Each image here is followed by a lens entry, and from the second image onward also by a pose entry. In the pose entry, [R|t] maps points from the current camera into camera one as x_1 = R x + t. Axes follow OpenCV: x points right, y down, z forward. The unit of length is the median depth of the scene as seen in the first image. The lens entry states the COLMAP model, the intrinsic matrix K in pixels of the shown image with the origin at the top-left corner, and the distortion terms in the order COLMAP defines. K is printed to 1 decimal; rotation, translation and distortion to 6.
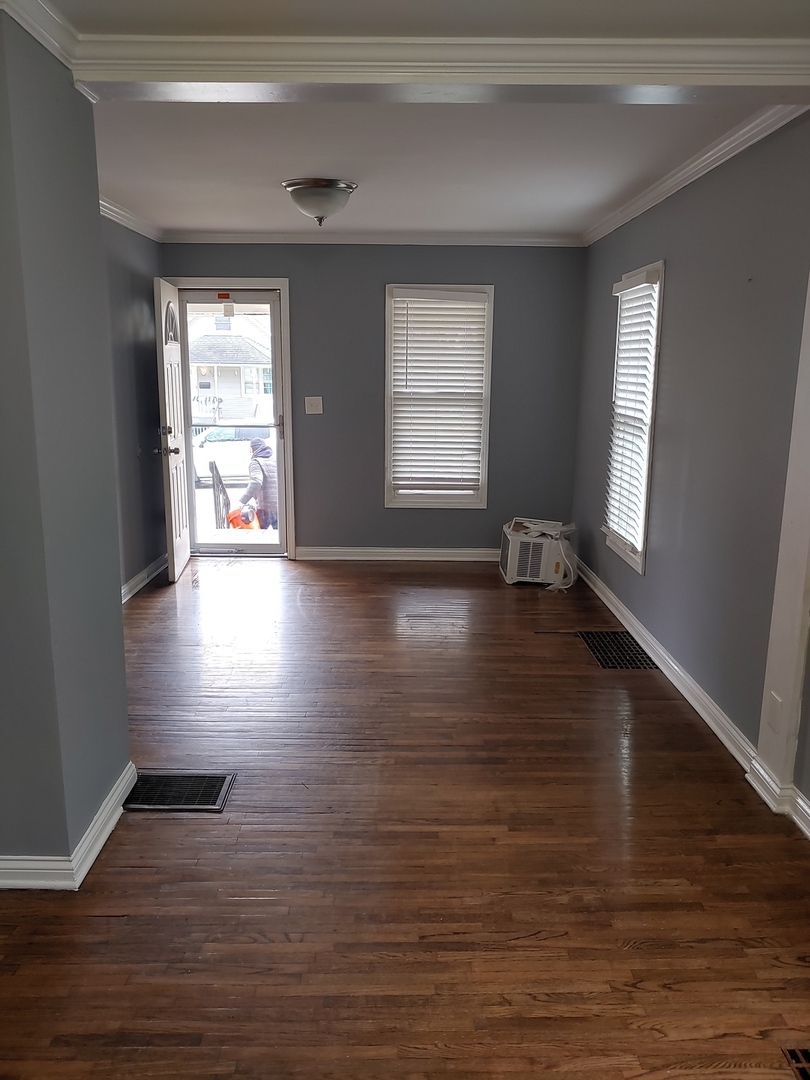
lens RADIAL K [[839.4, 0, 404.6], [0, 839.4, 544.0], [0, 0, 1]] dist [0.002283, -0.023082]
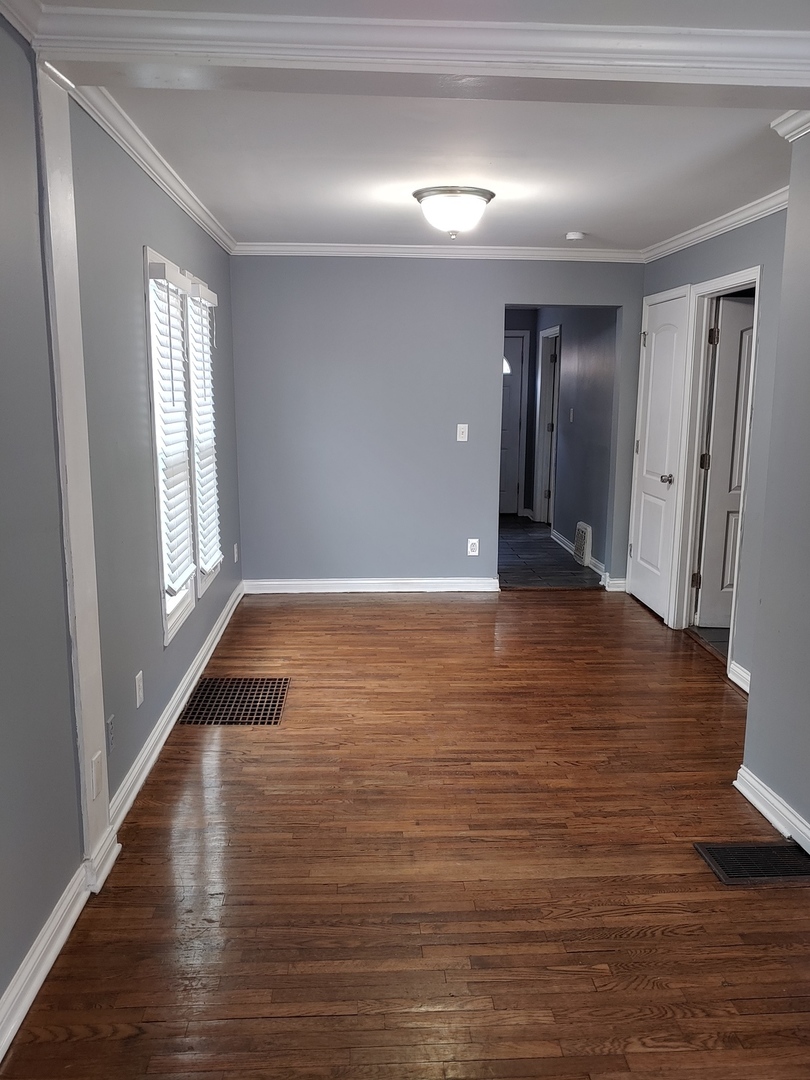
lens RADIAL K [[839.4, 0, 404.5], [0, 839.4, 540.1], [0, 0, 1]] dist [0.002283, -0.023082]
pose [[-0.998429, -0.007235, -0.055567, 0.207898], [-0.027926, 0.923964, 0.381459, -0.443522], [0.048582, 0.382411, -0.922714, 2.083581]]
